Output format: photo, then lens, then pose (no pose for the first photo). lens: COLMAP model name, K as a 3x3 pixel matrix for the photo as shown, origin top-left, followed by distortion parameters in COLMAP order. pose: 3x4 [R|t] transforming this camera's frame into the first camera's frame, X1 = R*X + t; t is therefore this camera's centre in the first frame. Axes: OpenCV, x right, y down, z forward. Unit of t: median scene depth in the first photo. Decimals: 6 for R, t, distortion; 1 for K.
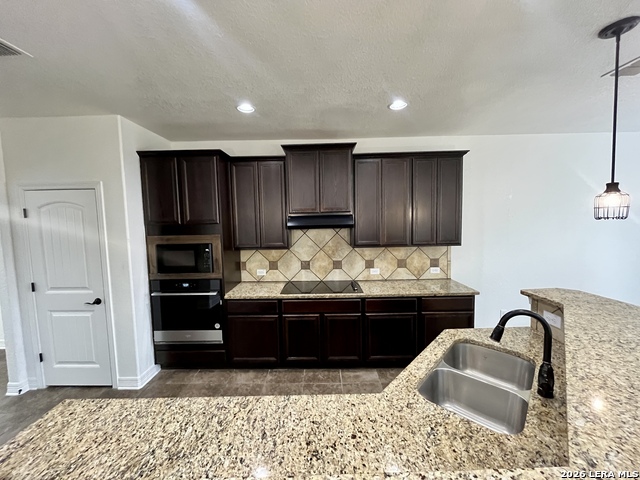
lens RADIAL K [[258.6, 0, 318.2], [0, 258.6, 239.4], [0, 0, 1]] dist [-0.001816, -0.000336]
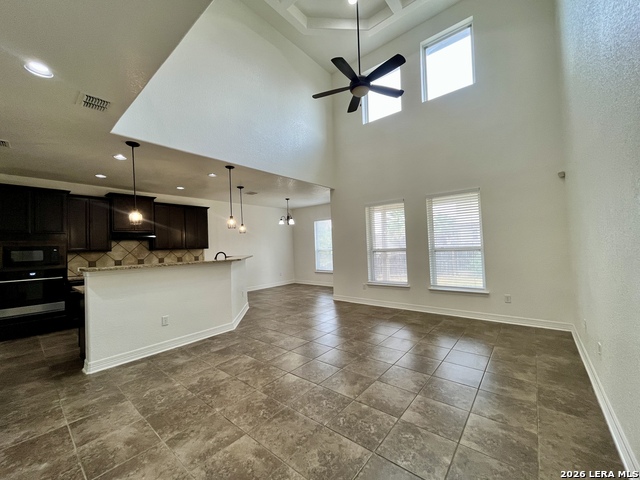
lens RADIAL K [[258.6, 0, 318.2], [0, 258.6, 239.4], [0, 0, 1]] dist [-0.001816, -0.000336]
pose [[0.640633, 0.018874, 0.767615, -0.509939], [0.081327, 0.992407, -0.092275, 0.212055], [-0.763528, 0.121542, 0.634233, -1.055923]]
